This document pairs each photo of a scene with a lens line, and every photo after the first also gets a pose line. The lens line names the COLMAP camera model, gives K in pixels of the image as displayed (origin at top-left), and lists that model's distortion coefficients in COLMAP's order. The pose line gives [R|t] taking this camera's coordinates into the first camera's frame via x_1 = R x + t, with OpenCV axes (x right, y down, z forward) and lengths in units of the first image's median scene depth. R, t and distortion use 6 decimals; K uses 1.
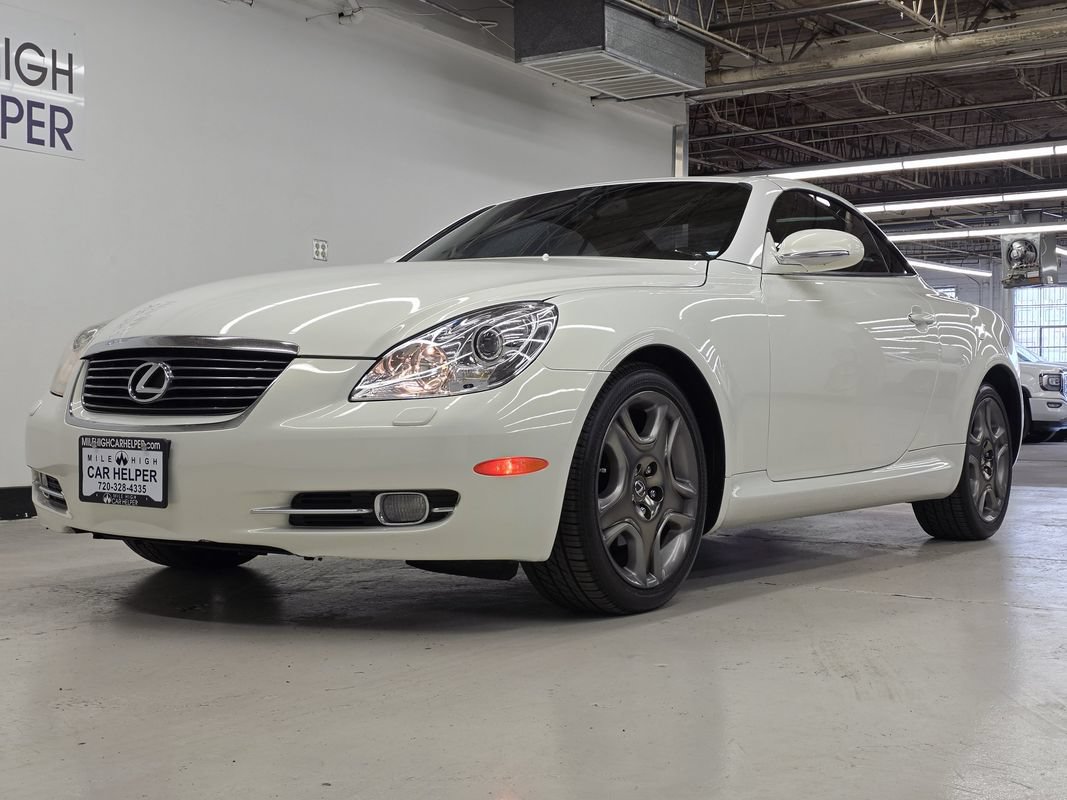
lens RADIAL K [[1402.1, 0, 546.0], [0, 1402.1, 396.8], [0, 0, 1]] dist [0.093332, -0.030047]
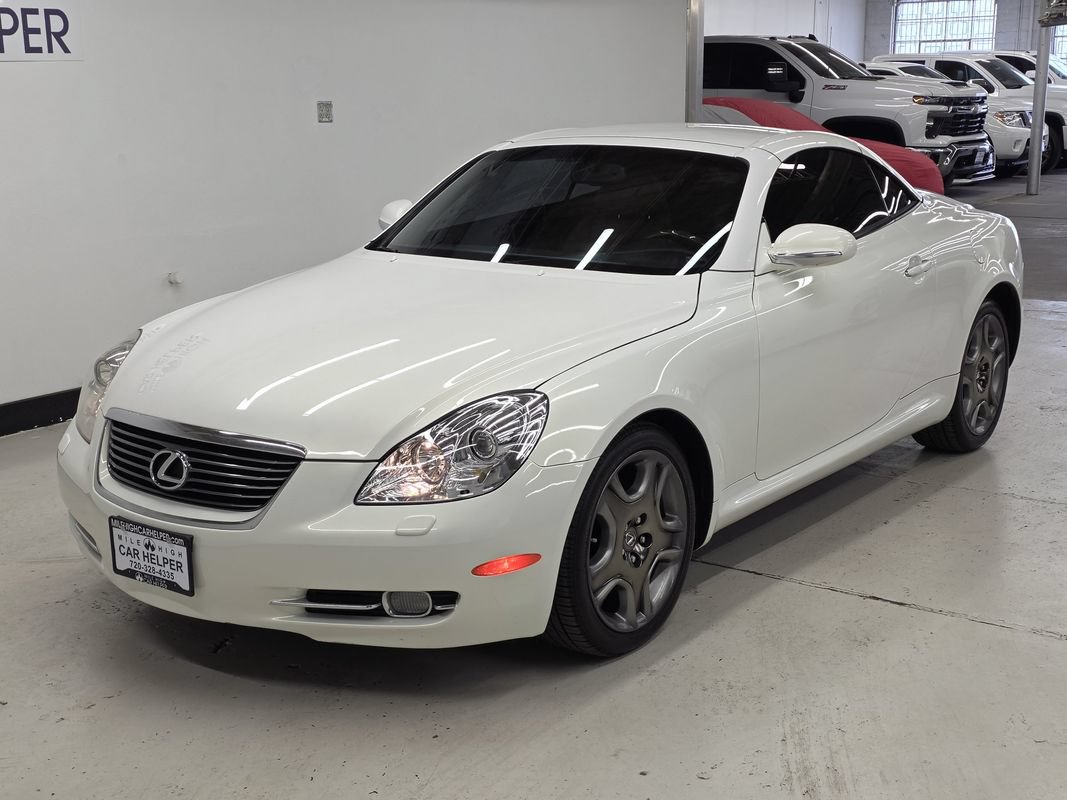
lens RADIAL K [[1401.5, 0, 533.5], [0, 1401.5, 400.0], [0, 0, 1]] dist [0.104641, -0.069748]
pose [[0.999475, -0.014876, -0.028767, 0.027031], [0.020890, 0.974893, 0.221692, -0.297431], [0.024747, -0.222177, 0.974692, -0.024349]]
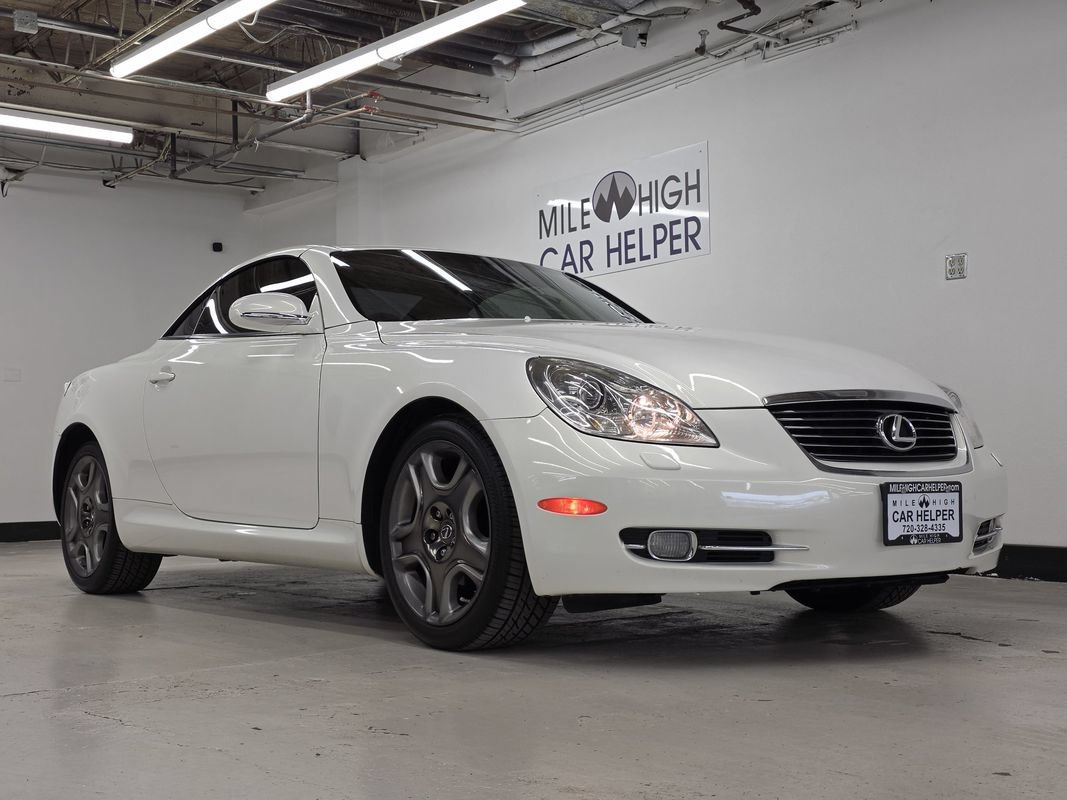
lens RADIAL K [[1404.8, 0, 533.5], [0, 1404.8, 400.0], [0, 0, 1]] dist [0.093937, -0.114664]
pose [[0.328440, 0.033670, 0.943925, -1.399368], [0.016710, 0.999001, -0.041448, 0.005834], [-0.944377, 0.029386, 0.327549, 0.903384]]
